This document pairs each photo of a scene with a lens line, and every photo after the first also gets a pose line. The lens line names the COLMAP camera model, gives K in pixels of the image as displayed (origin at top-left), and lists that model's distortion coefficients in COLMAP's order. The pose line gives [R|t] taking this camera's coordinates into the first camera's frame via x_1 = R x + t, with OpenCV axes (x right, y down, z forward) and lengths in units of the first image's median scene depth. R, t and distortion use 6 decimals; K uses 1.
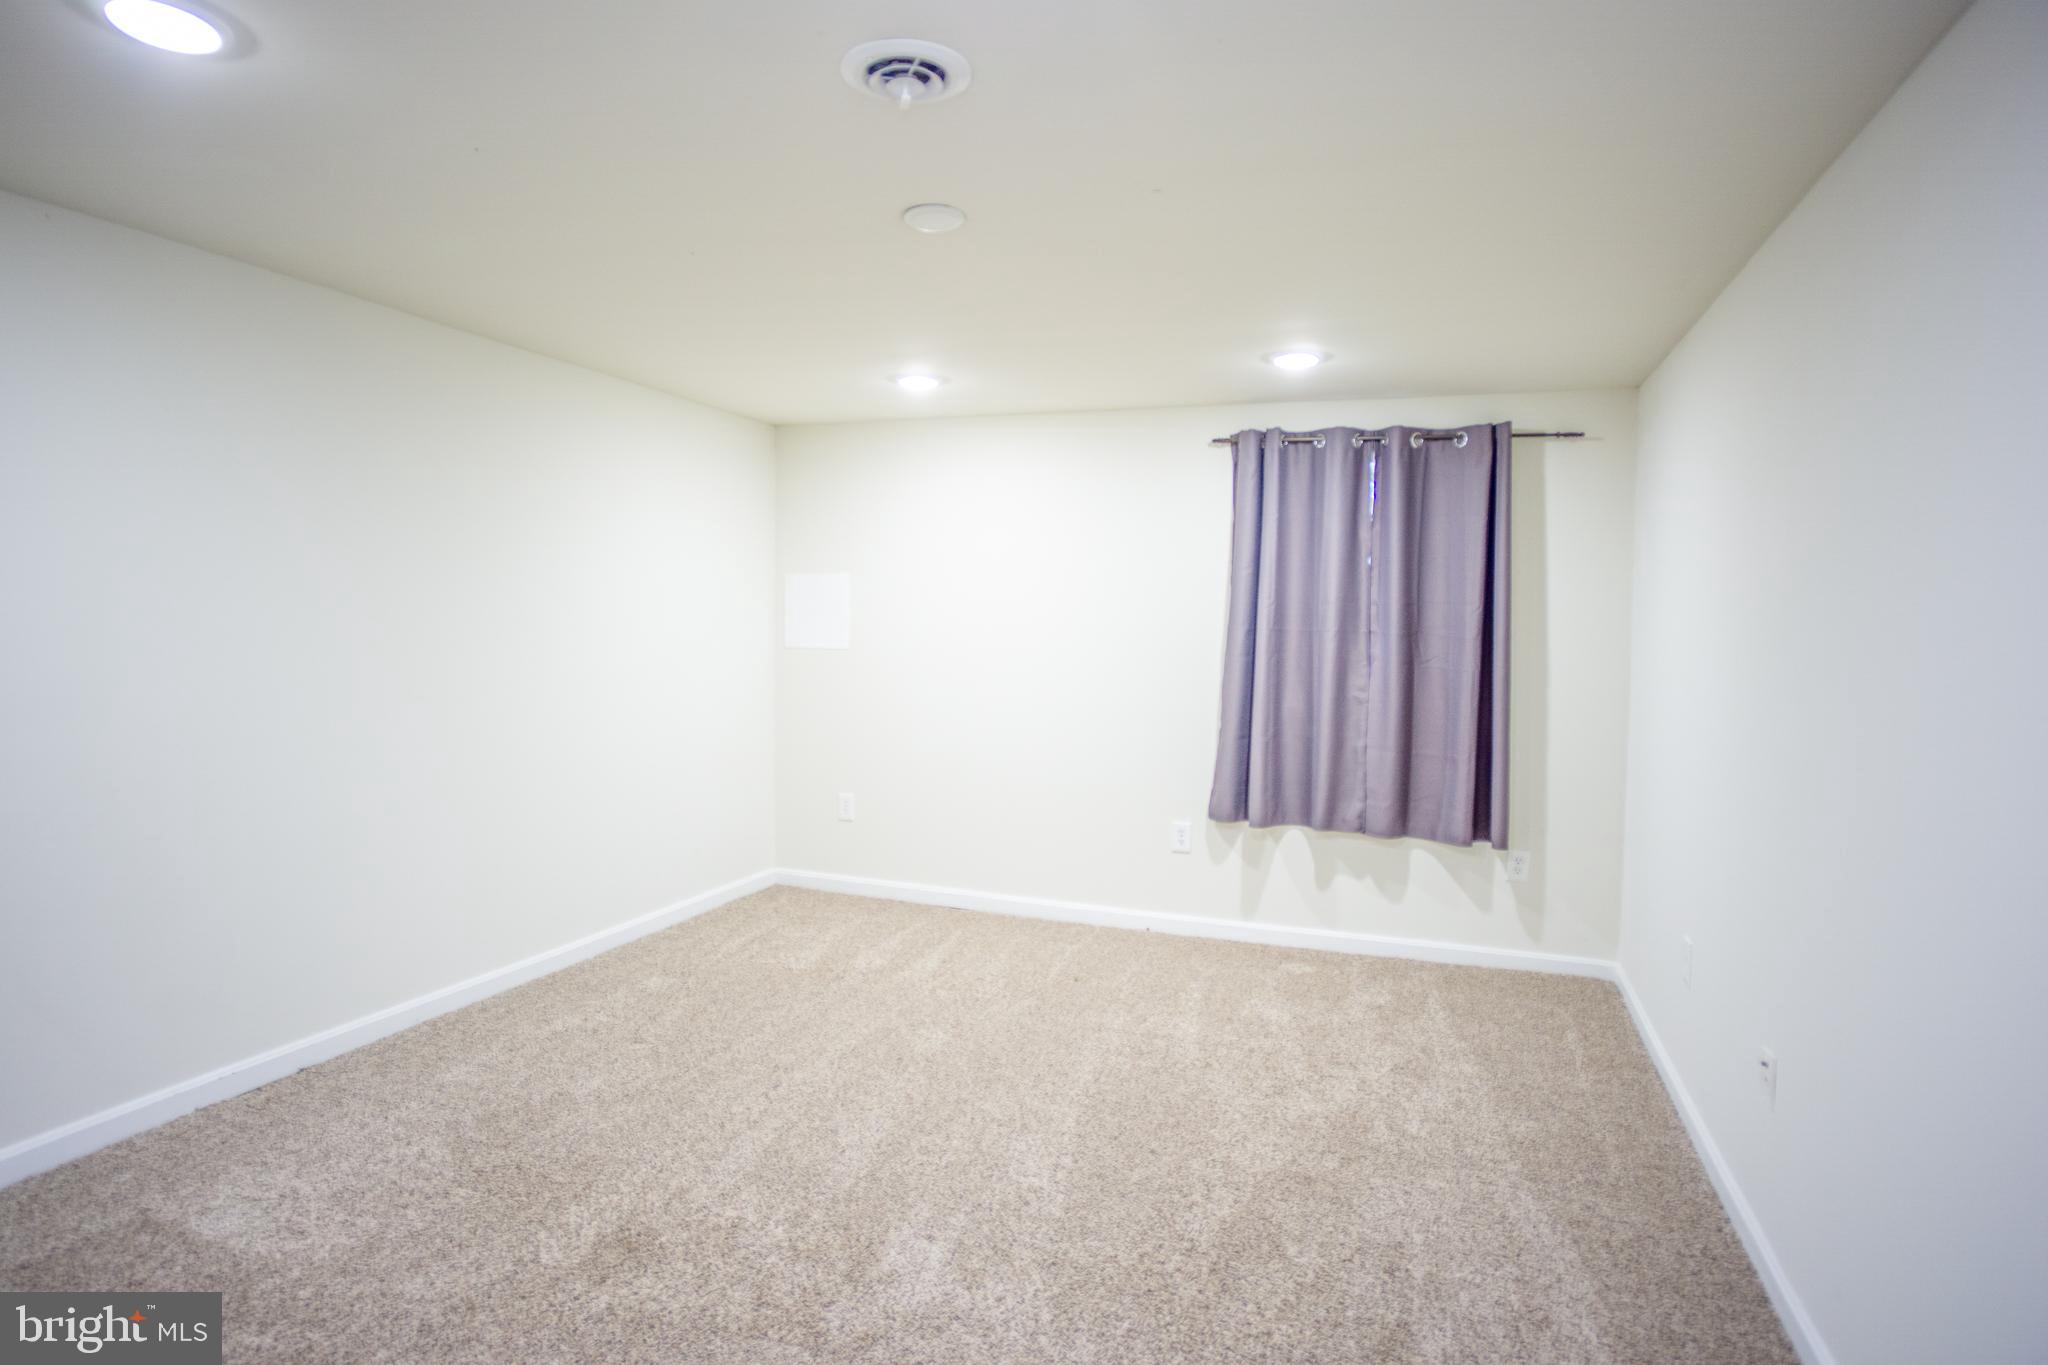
lens RADIAL K [[1093.8, 0, 1011.1], [0, 1093.8, 685.0], [0, 0, 1]] dist [-0.055590, 0.032546]
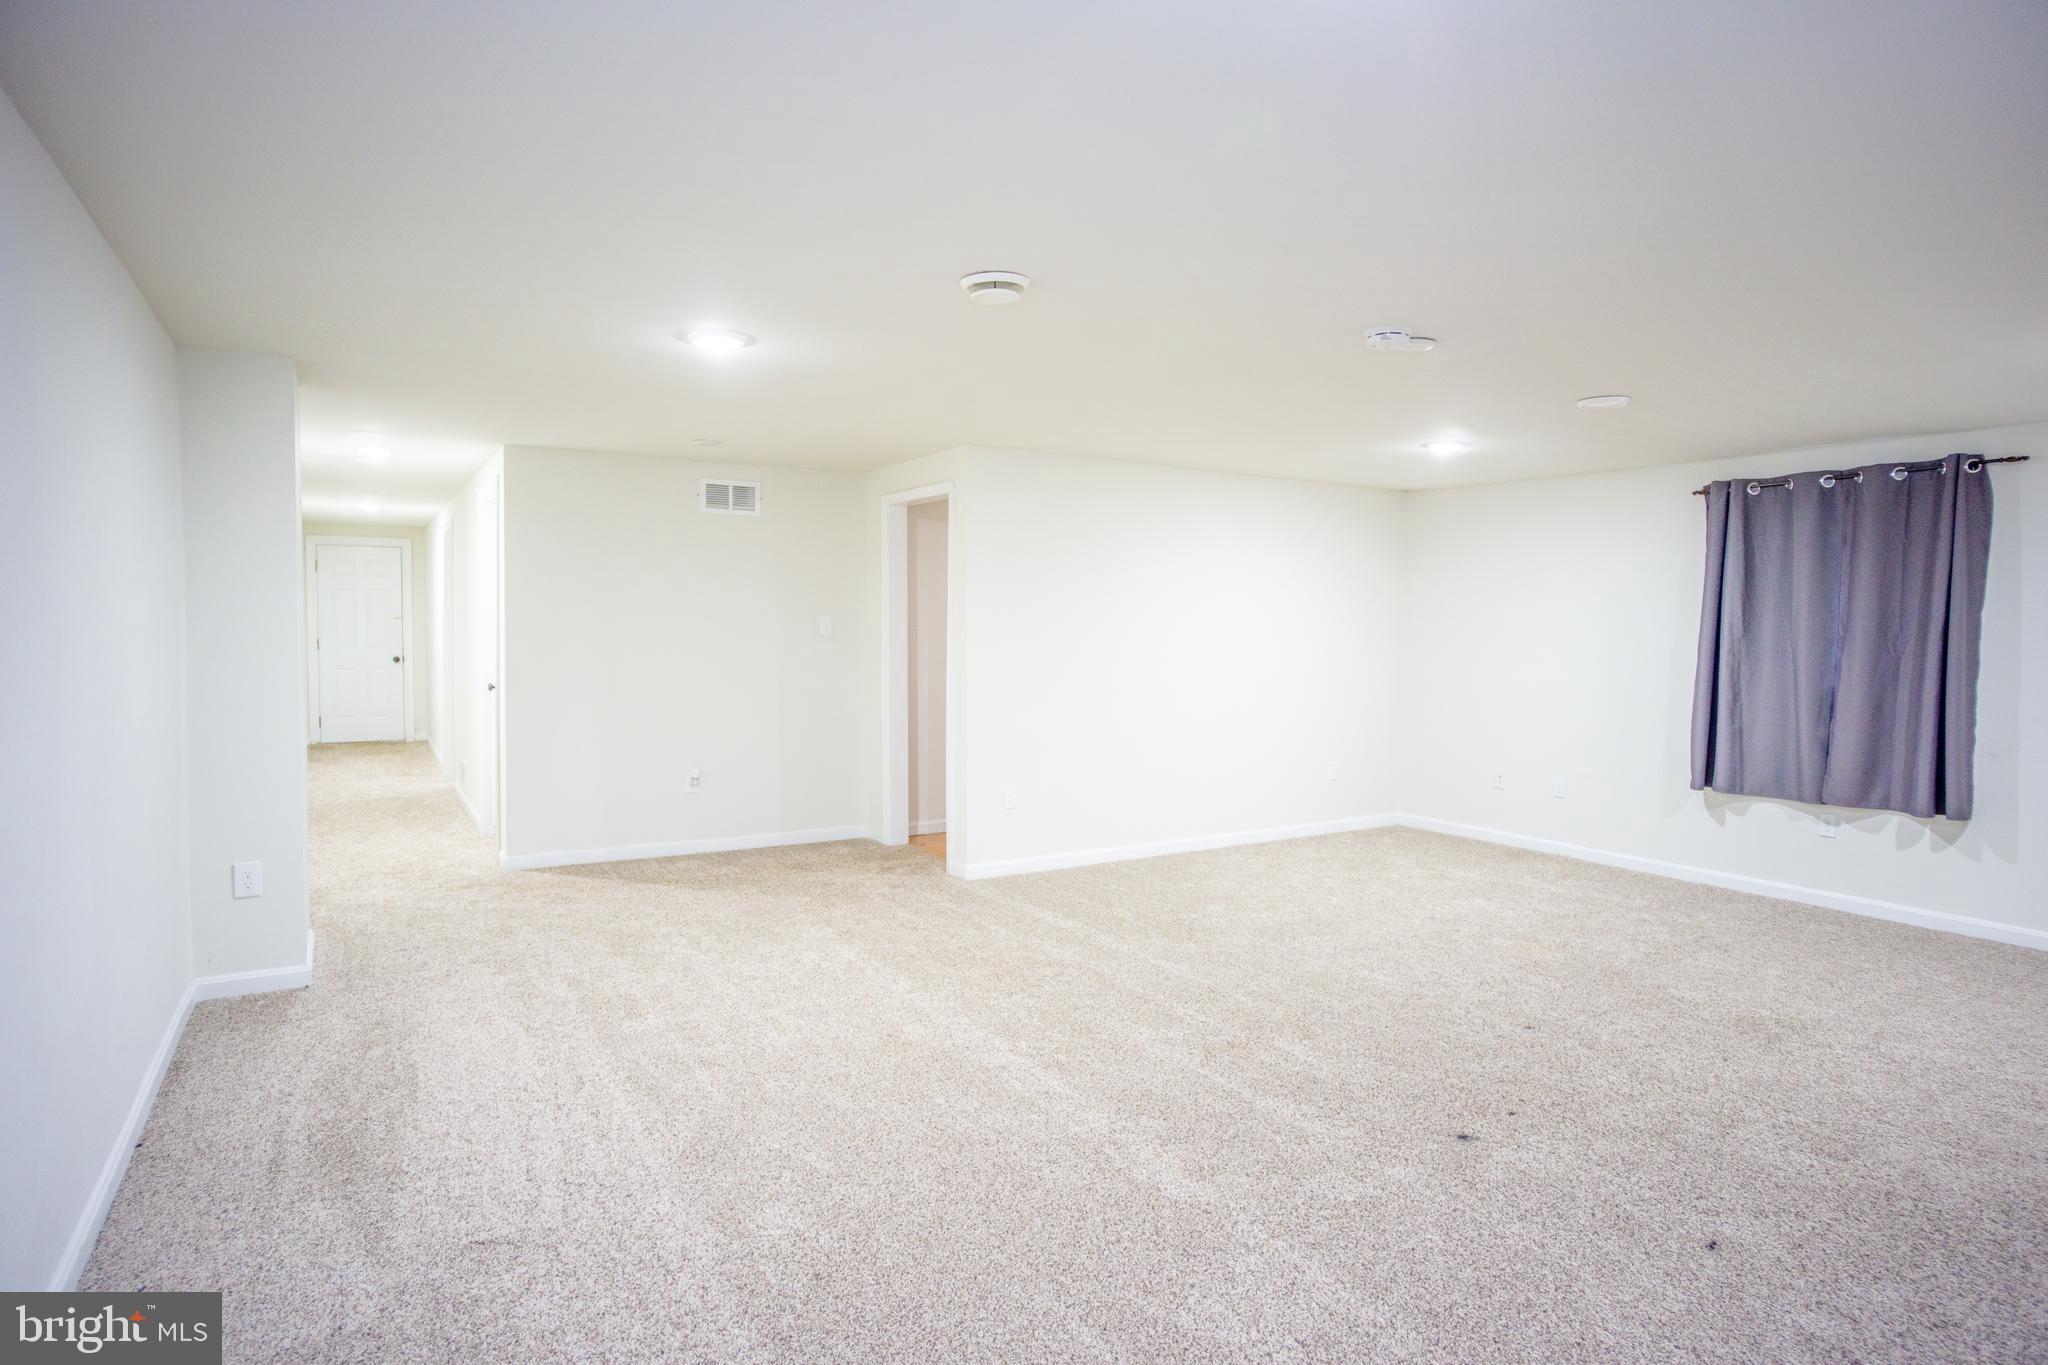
lens RADIAL K [[1093.8, 0, 1011.1], [0, 1093.8, 685.0], [0, 0, 1]] dist [-0.055590, 0.032546]
pose [[0.739020, 0.021991, -0.673324, 0.459291], [-0.058730, 0.997765, -0.031874, 0.097830], [0.671118, 0.063100, 0.738660, -0.494839]]
